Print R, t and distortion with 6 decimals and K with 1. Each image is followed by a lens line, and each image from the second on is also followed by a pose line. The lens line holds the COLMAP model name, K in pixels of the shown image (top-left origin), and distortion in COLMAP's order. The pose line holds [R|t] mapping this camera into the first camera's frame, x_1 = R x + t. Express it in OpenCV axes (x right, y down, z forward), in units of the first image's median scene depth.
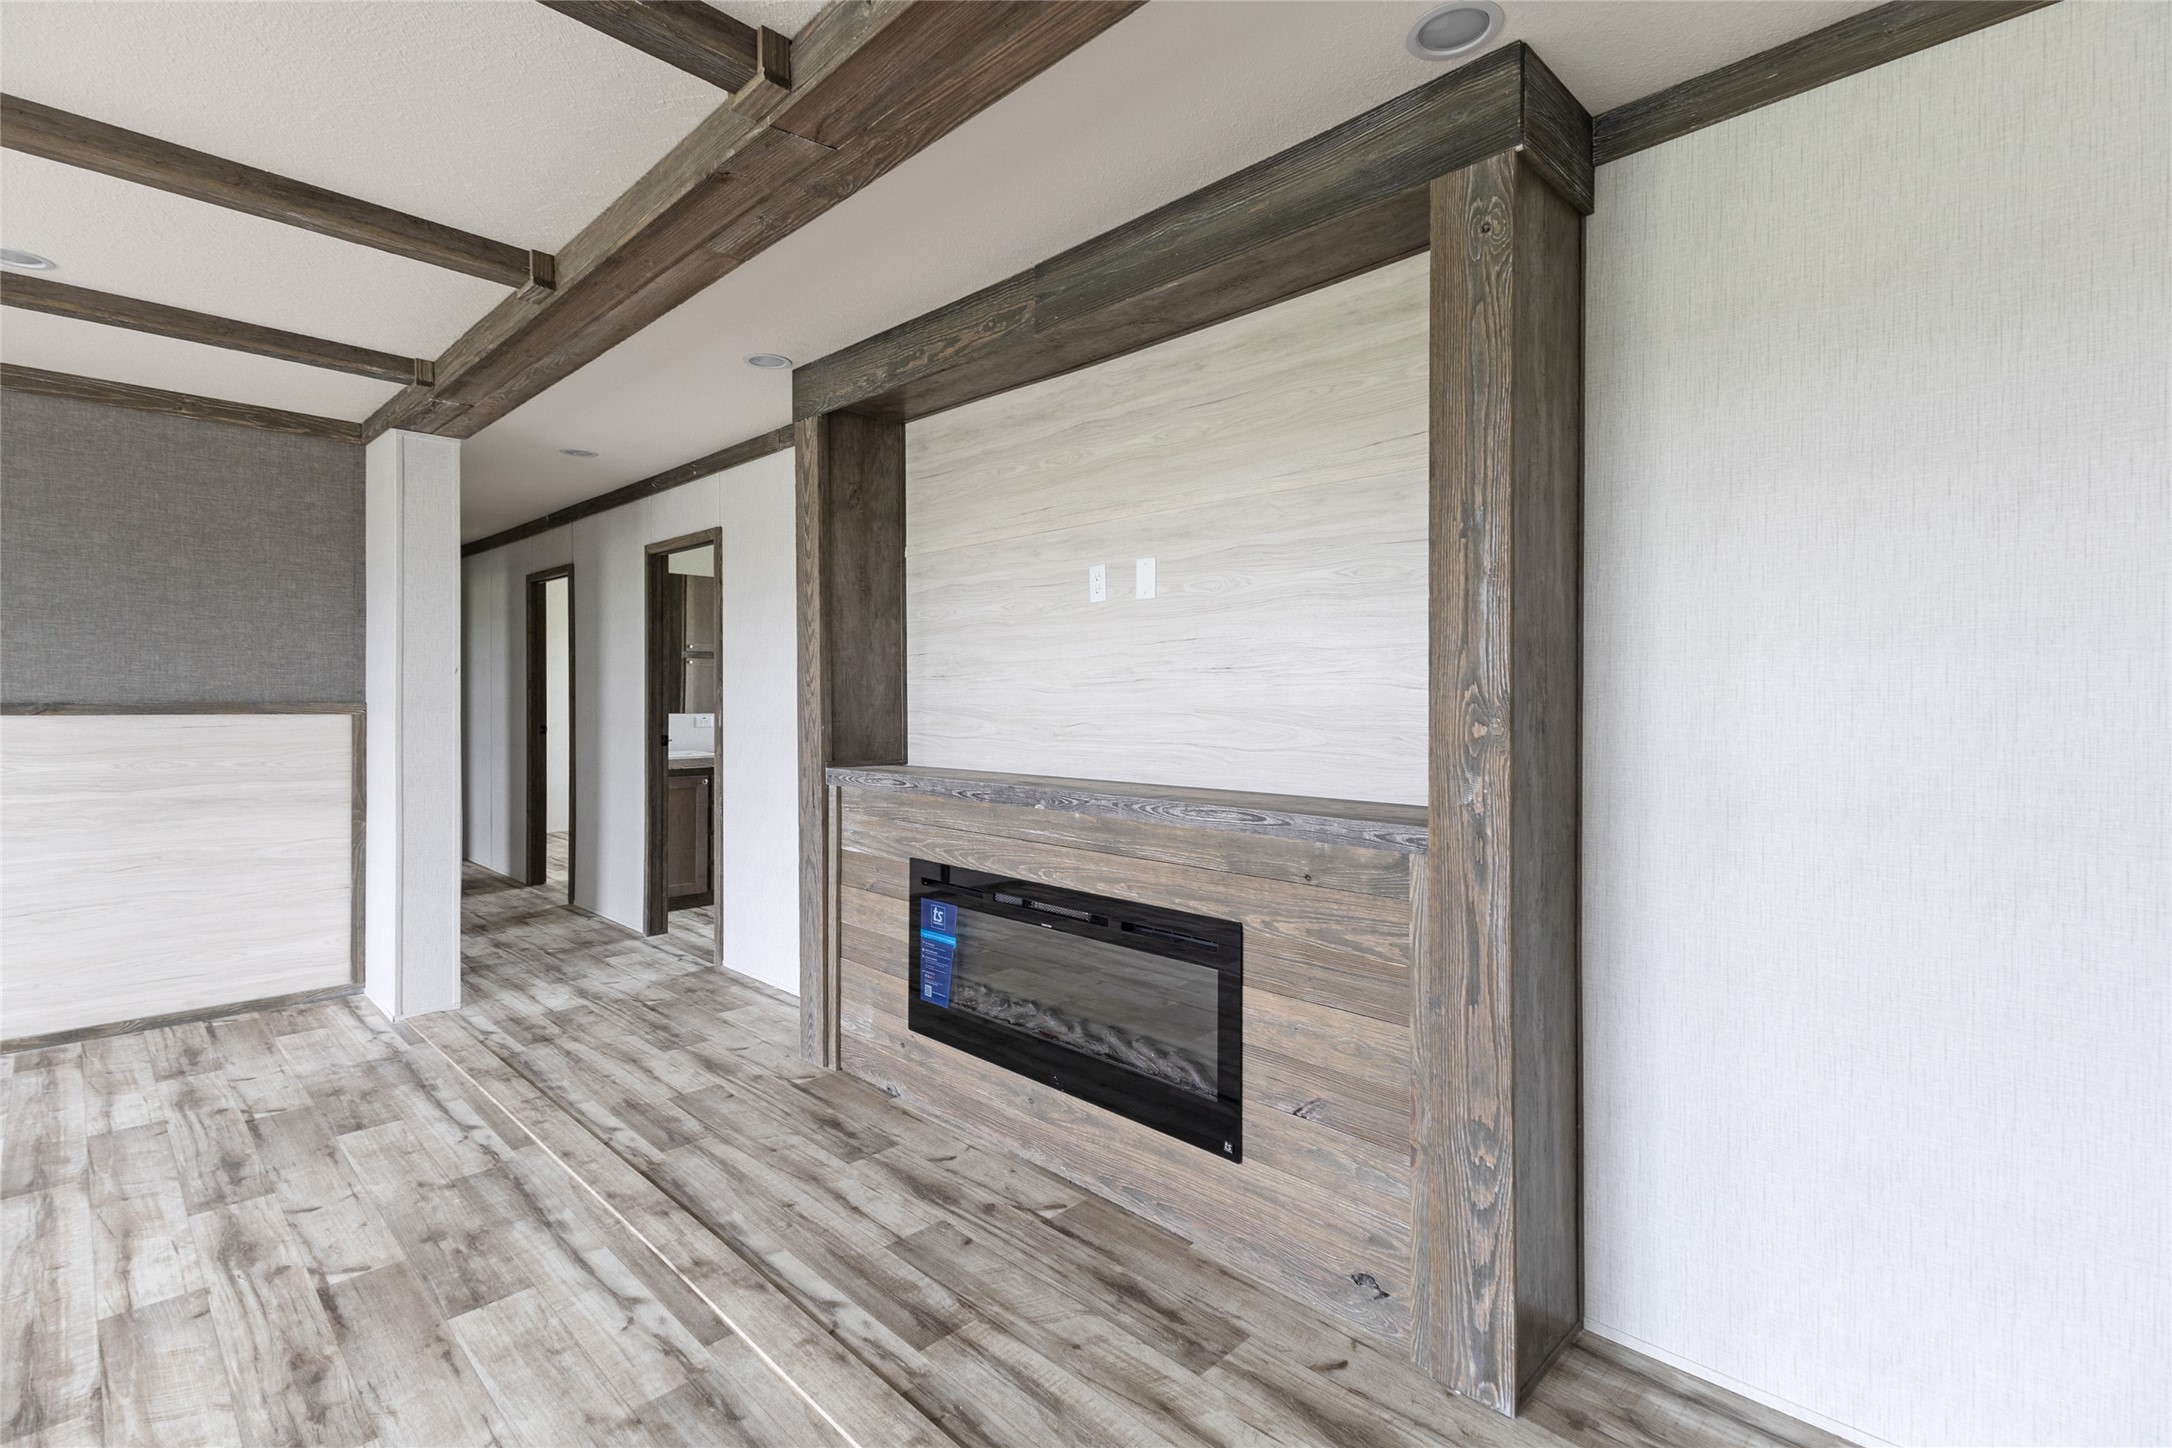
lens RADIAL K [[995.1, 0, 1081.4], [0, 995.1, 700.6], [0, 0, 1]] dist [0.027300, -0.009430]
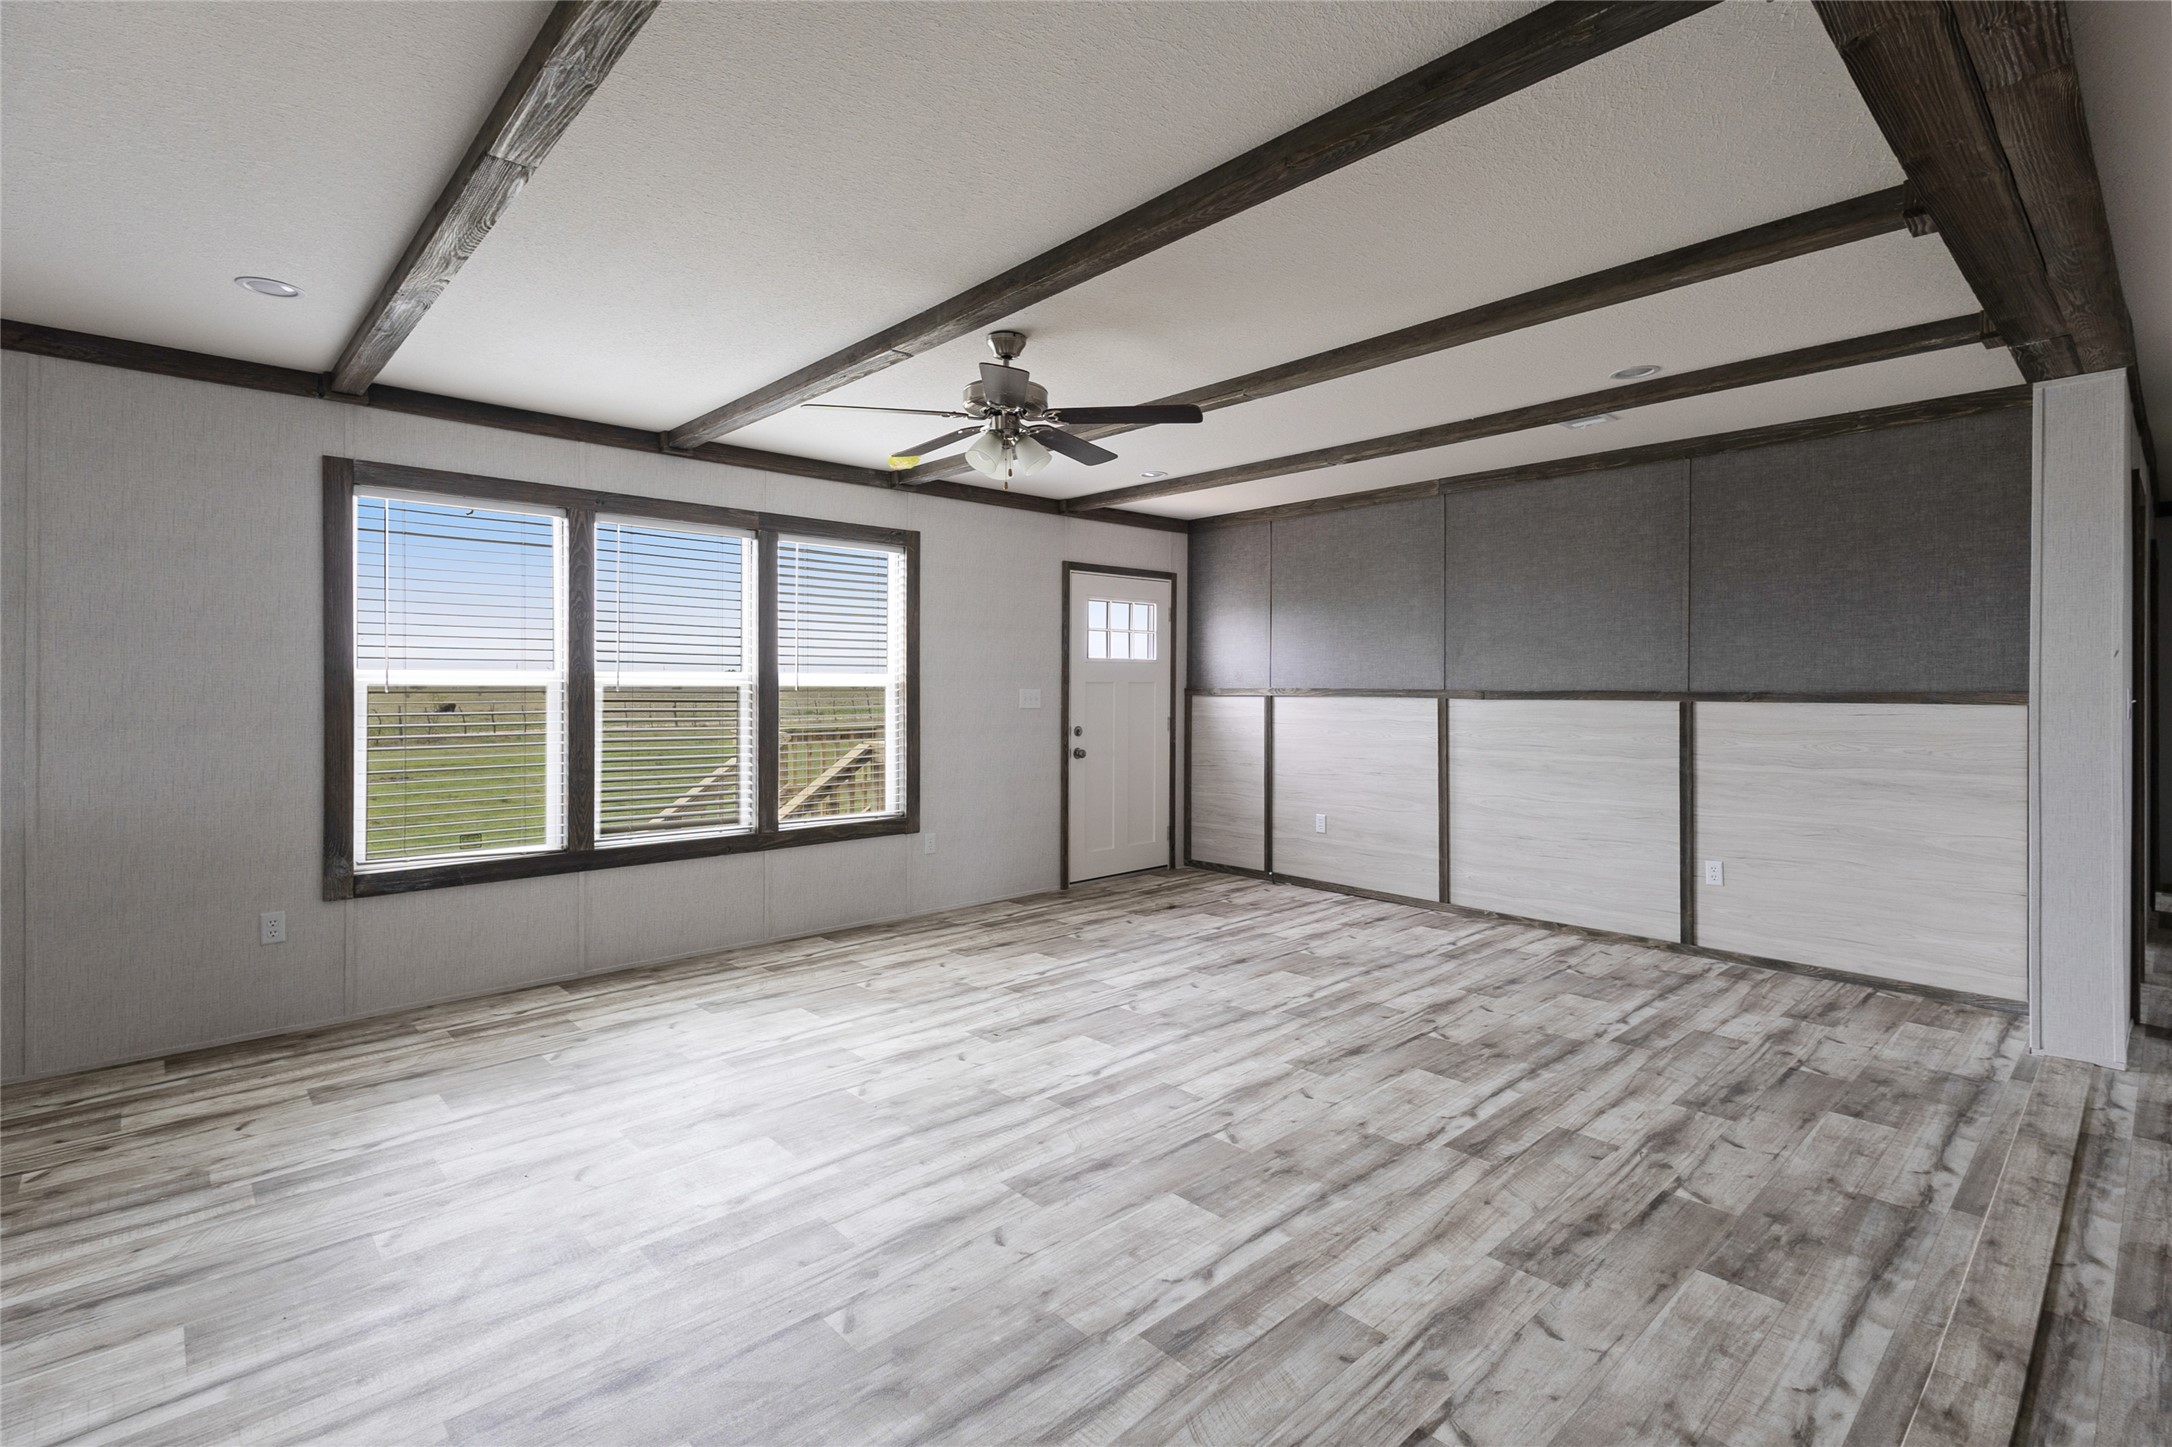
lens RADIAL K [[996.1, 0, 1082.1], [0, 996.1, 686.4], [0, 0, 1]] dist [0.025183, -0.009316]
pose [[-0.049319, -0.005466, -0.998768, 0.440679], [-0.000283, 0.999985, -0.005458, 0.003001], [0.998783, 0.000013, -0.049320, 0.376944]]
